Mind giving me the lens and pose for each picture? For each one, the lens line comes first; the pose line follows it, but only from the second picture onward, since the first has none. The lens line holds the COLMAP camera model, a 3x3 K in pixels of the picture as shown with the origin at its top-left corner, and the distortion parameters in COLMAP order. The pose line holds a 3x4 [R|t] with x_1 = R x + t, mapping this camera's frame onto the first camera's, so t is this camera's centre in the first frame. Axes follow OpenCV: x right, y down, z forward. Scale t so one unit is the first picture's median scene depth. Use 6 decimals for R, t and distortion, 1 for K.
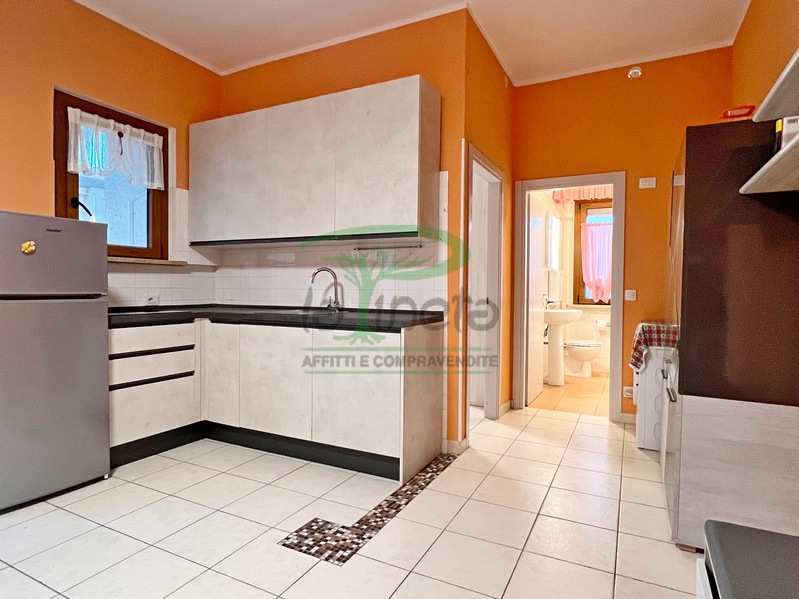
lens RADIAL K [[460.5, 0, 395.4], [0, 460.5, 297.4], [0, 0, 1]] dist [-0.003747, 0.001415]
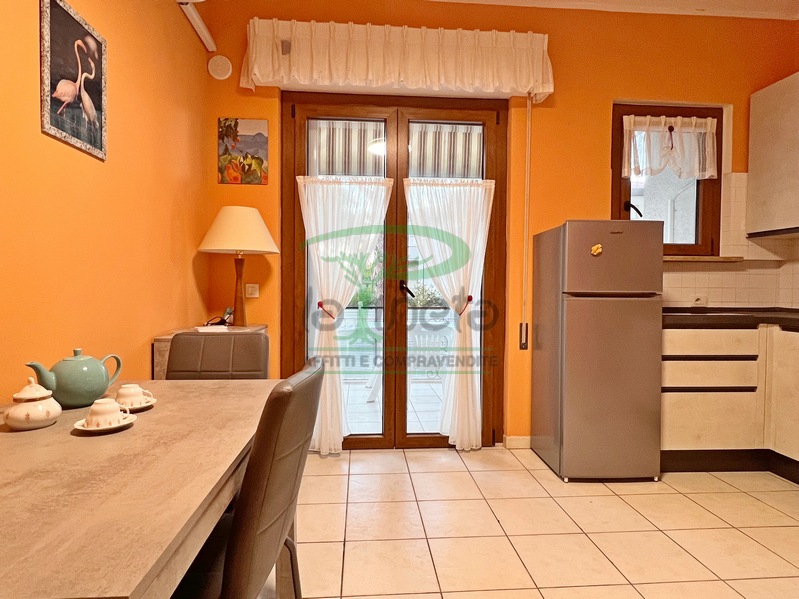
lens RADIAL K [[460.5, 0, 397.1], [0, 460.5, 297.5], [0, 0, 1]] dist [-0.003747, 0.001415]
pose [[0.526948, 0.015575, -0.849755, -0.084885], [-0.019612, 0.999789, 0.006163, 0.006576], [0.849671, 0.013417, 0.527142, 0.006344]]
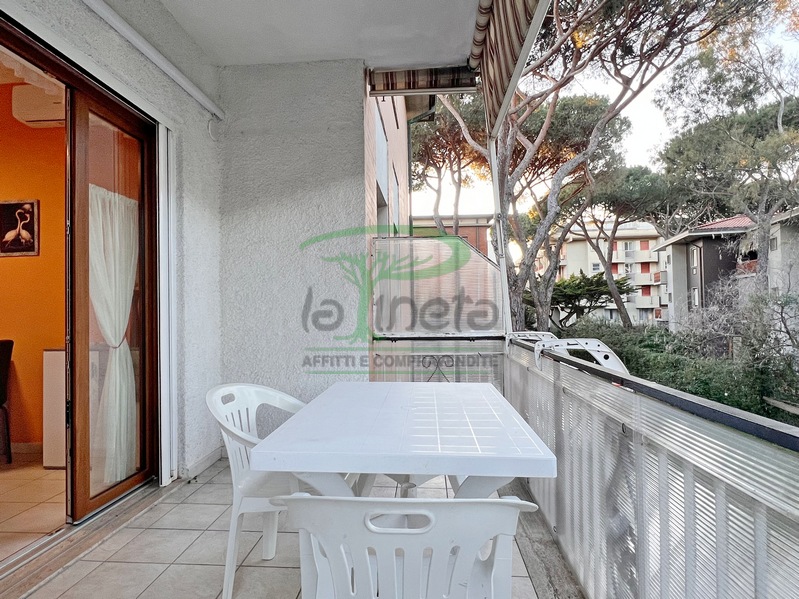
lens RADIAL K [[460.5, 0, 397.7], [0, 460.5, 295.6], [0, 0, 1]] dist [-0.003747, 0.001415]
pose [[-0.916287, 0.000161, -0.400523, -1.203769], [0.000275, 1.000000, -0.000228, -0.049126], [0.400523, -0.000319, -0.916287, 1.560064]]
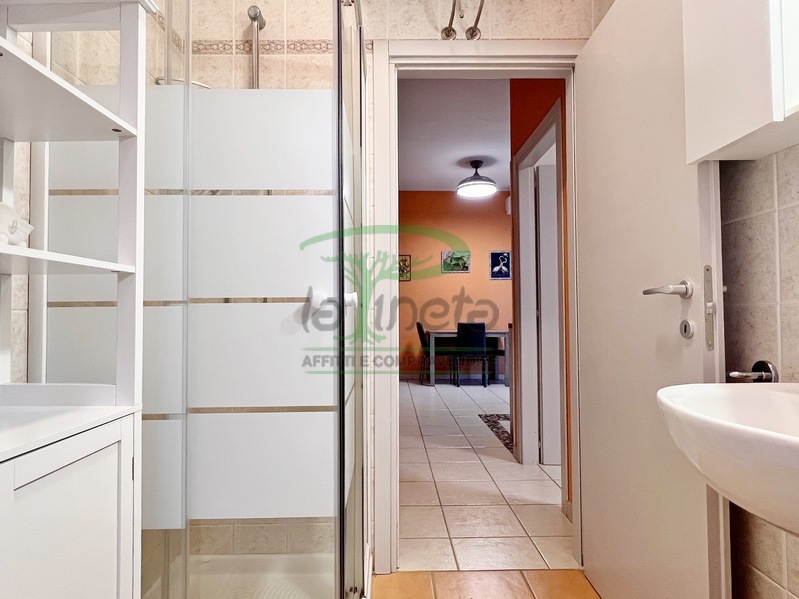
lens RADIAL K [[460.5, 0, 397.3], [0, 460.5, 306.6], [0, 0, 1]] dist [-0.003747, 0.001415]
pose [[-0.879521, -0.013146, -0.475679, 0.938251], [-0.012420, 0.999912, -0.004669, 0.006245], [0.475698, 0.001802, -0.879607, 1.910243]]
